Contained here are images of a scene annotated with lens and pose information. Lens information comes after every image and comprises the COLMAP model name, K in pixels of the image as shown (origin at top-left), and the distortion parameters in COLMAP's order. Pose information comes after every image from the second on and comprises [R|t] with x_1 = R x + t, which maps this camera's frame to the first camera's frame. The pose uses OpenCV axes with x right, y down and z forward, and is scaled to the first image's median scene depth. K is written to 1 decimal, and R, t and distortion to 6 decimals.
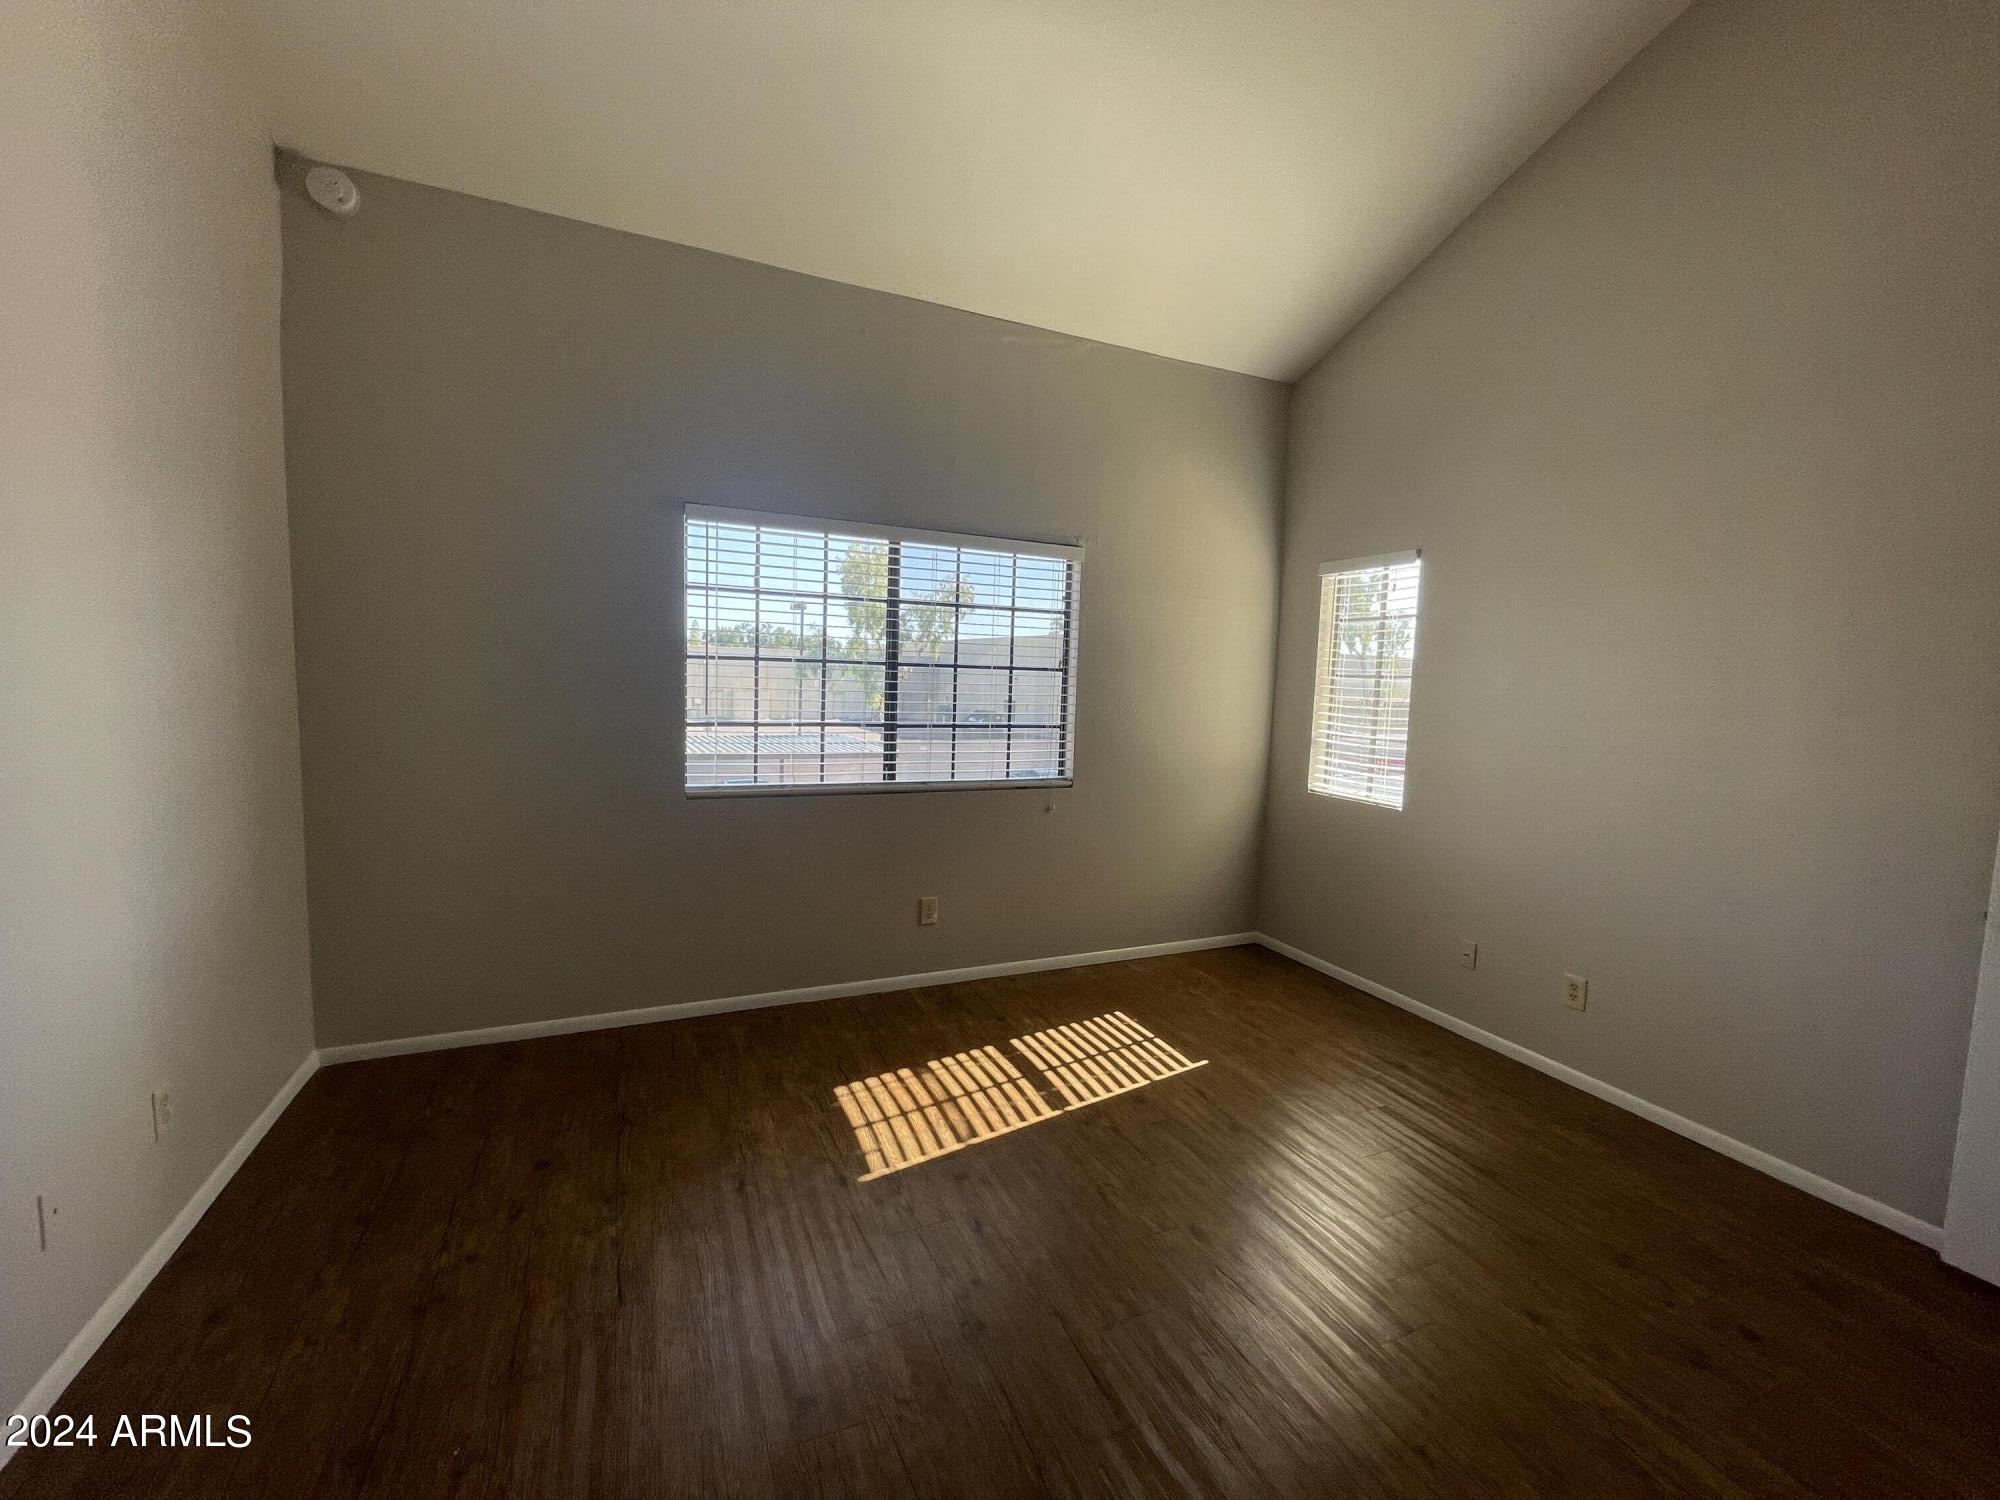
lens RADIAL K [[811.2, 0, 996.8], [0, 811.2, 752.0], [0, 0, 1]] dist [-0.000390, -0.000474]
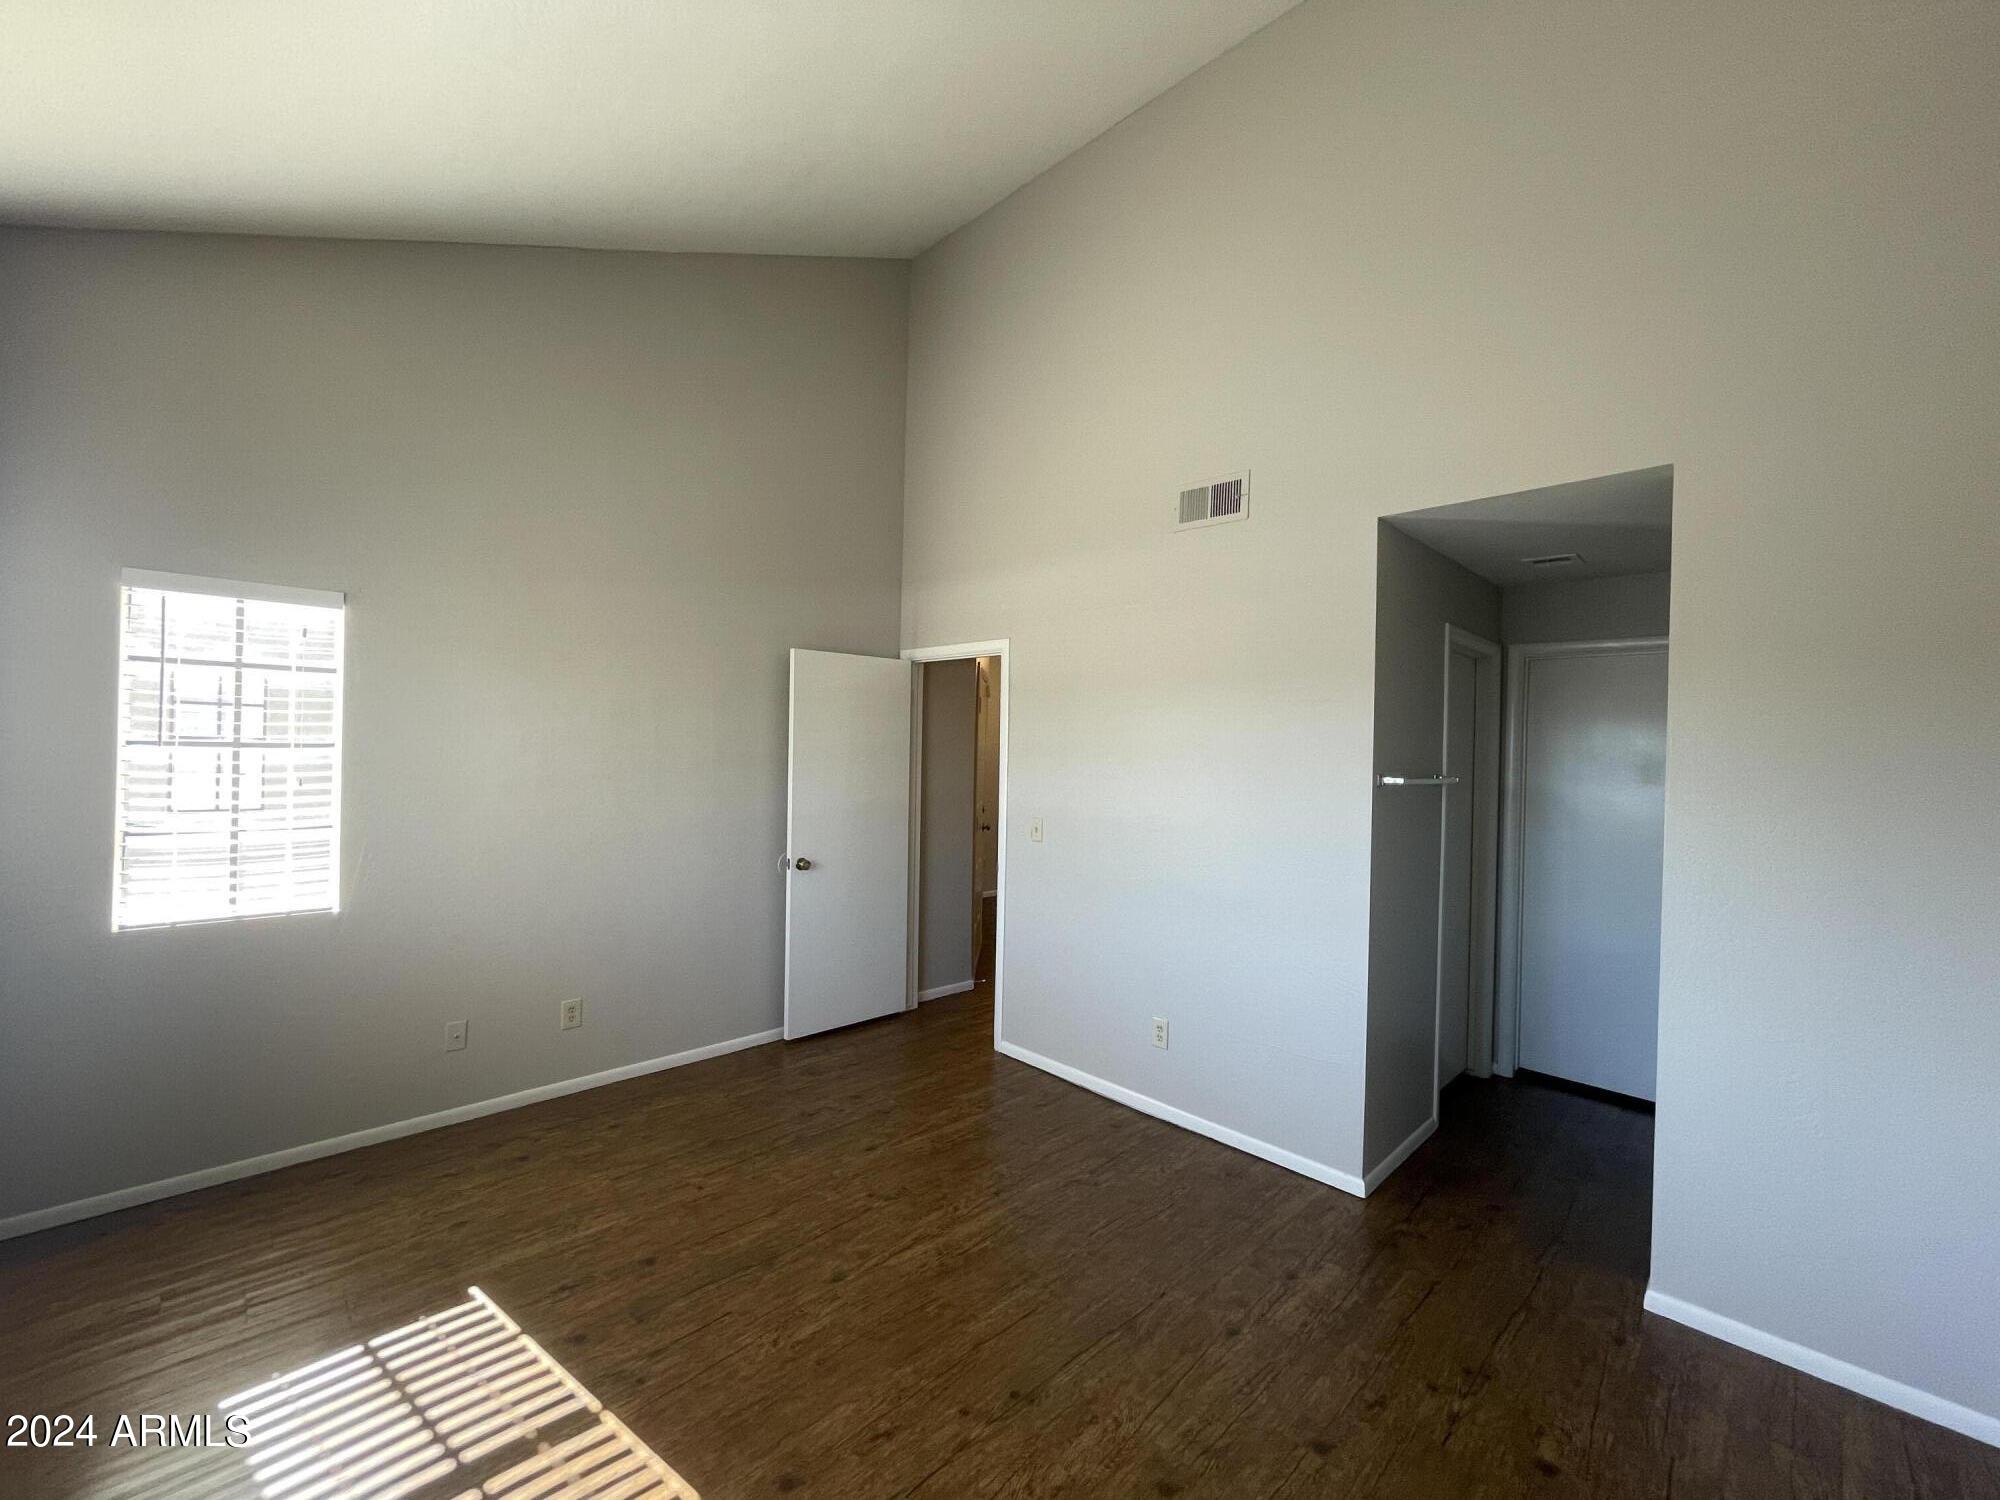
lens RADIAL K [[811.2, 0, 999.9], [0, 811.2, 749.1], [0, 0, 1]] dist [-0.000390, -0.000474]
pose [[-0.344021, -0.040757, 0.938077, -0.589319], [0.057892, 0.996236, 0.064515, -0.126342], [-0.937175, 0.076502, -0.340367, 0.789875]]
